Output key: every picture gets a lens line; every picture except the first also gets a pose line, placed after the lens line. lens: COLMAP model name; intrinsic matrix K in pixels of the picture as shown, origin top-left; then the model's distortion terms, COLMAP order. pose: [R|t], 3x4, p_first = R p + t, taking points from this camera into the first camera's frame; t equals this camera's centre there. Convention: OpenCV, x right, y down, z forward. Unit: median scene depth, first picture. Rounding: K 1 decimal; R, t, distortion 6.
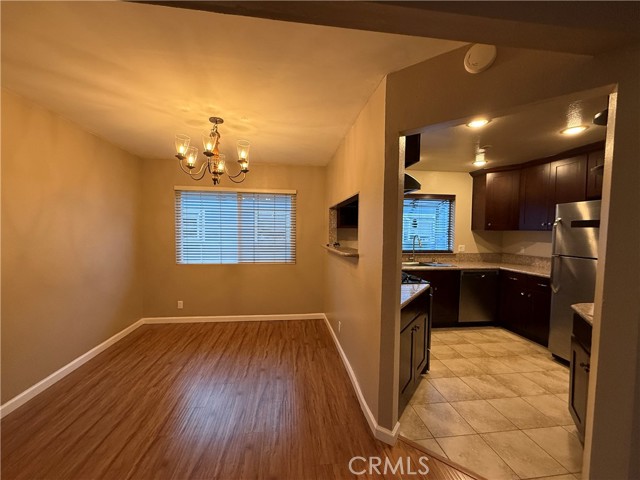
lens RADIAL K [[256.6, 0, 319.0], [0, 256.6, 241.2], [0, 0, 1]] dist [0.002512, -0.000233]
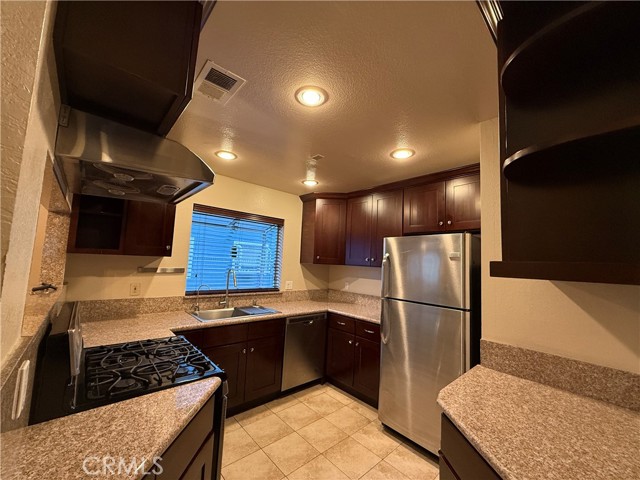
lens RADIAL K [[256.6, 0, 320.4], [0, 256.6, 241.7], [0, 0, 1]] dist [0.002512, -0.000233]
pose [[0.817884, 0.076574, 0.570265, 0.187046], [-0.015260, 0.993643, -0.111538, -0.022730], [-0.575181, 0.082523, 0.813853, 0.311332]]
